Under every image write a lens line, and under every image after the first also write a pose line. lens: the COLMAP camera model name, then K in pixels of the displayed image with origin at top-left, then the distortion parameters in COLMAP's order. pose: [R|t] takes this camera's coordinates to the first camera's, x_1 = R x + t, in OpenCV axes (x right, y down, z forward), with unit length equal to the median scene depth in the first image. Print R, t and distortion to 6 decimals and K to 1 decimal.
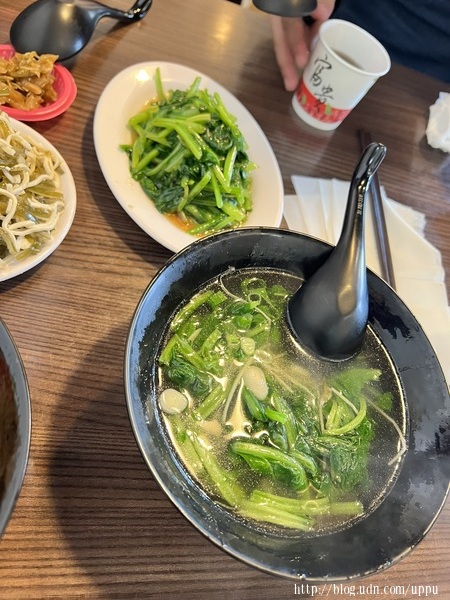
lens RADIAL K [[464.0, 0, 225.0], [0, 464.0, 300.0], [0, 0, 1]] dist [-0.002912, -0.001087]
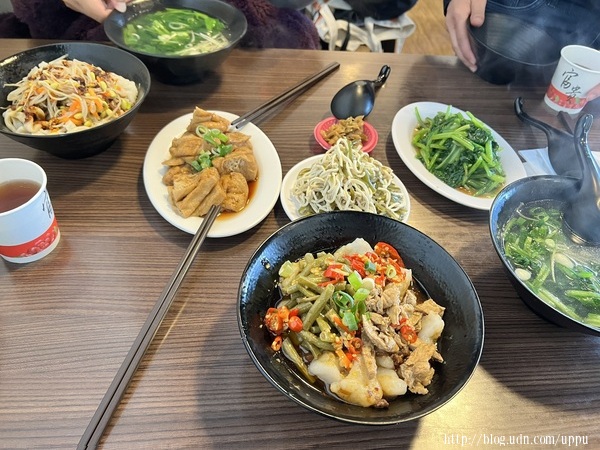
lens RADIAL K [[464.0, 0, 300.0], [0, 464.0, 225.0], [0, 0, 1]] dist [-0.002912, -0.001087]
pose [[0.965119, -0.215026, -0.149359, -0.440576], [0.181066, 0.960253, -0.212437, 0.182491], [0.189102, 0.177983, 0.965693, -0.638961]]
